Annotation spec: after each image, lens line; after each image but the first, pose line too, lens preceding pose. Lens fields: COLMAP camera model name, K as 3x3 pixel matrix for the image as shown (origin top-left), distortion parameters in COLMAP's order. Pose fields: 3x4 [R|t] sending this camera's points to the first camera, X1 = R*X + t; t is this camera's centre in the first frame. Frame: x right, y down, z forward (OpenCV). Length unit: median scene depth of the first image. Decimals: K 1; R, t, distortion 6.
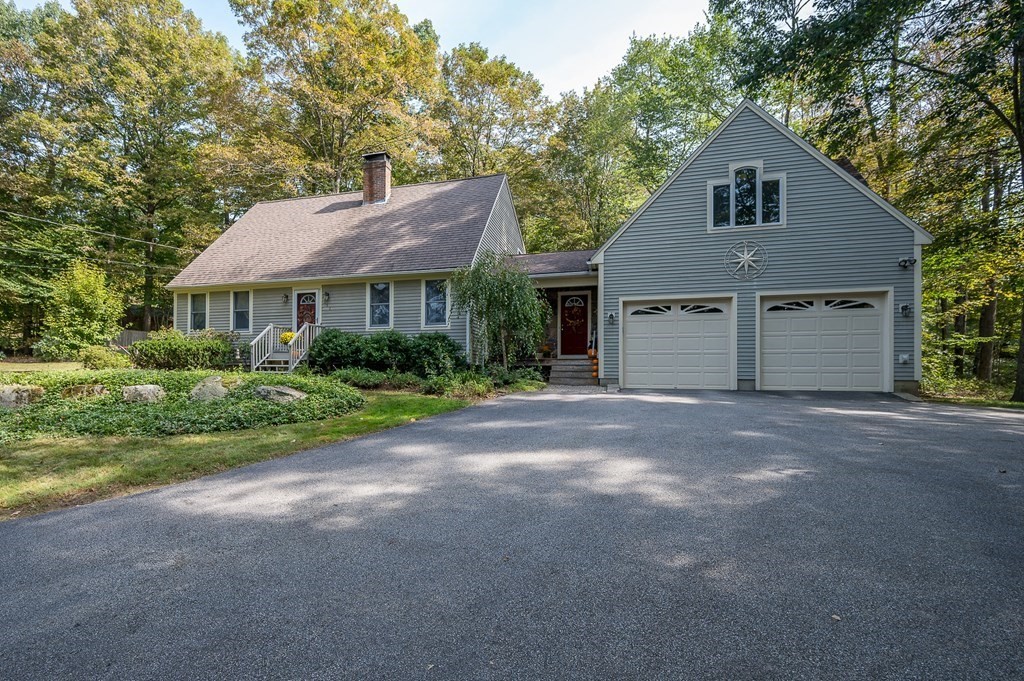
lens RADIAL K [[478.5, 0, 470.8], [0, 478.5, 371.9], [0, 0, 1]] dist [0.002449, -0.002264]
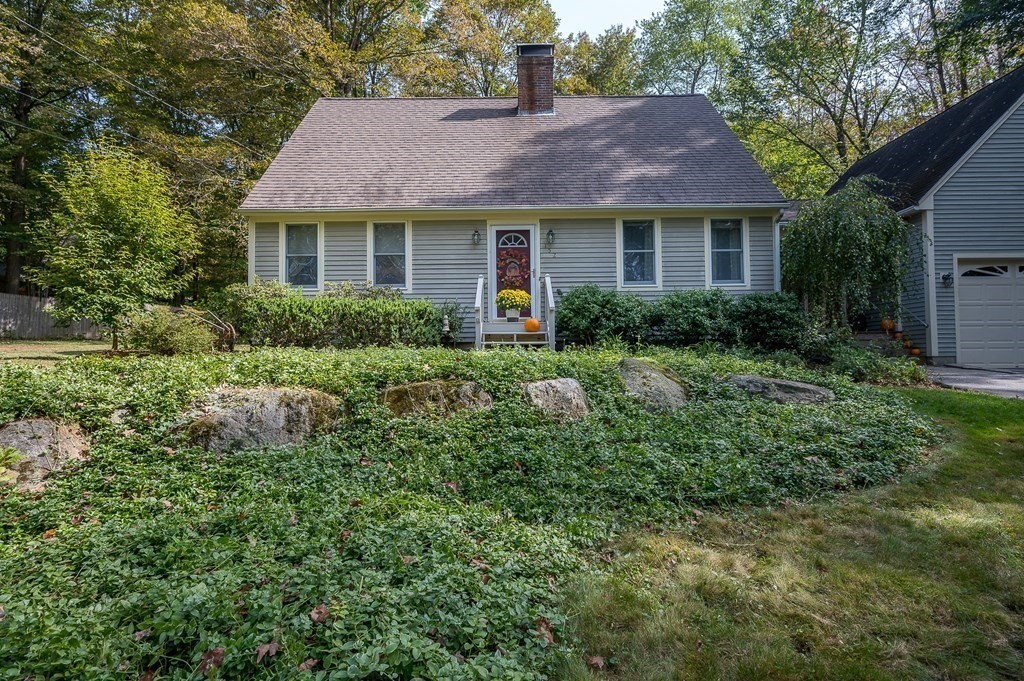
lens RADIAL K [[529.8, 0, 511.2], [0, 529.8, 336.5], [0, 0, 1]] dist [-0.001685, 0.000401]
pose [[0.958202, -0.002736, 0.286078, -0.580785], [0.011120, 0.999555, -0.027685, -0.001723], [-0.285875, 0.029709, 0.957806, 0.340206]]
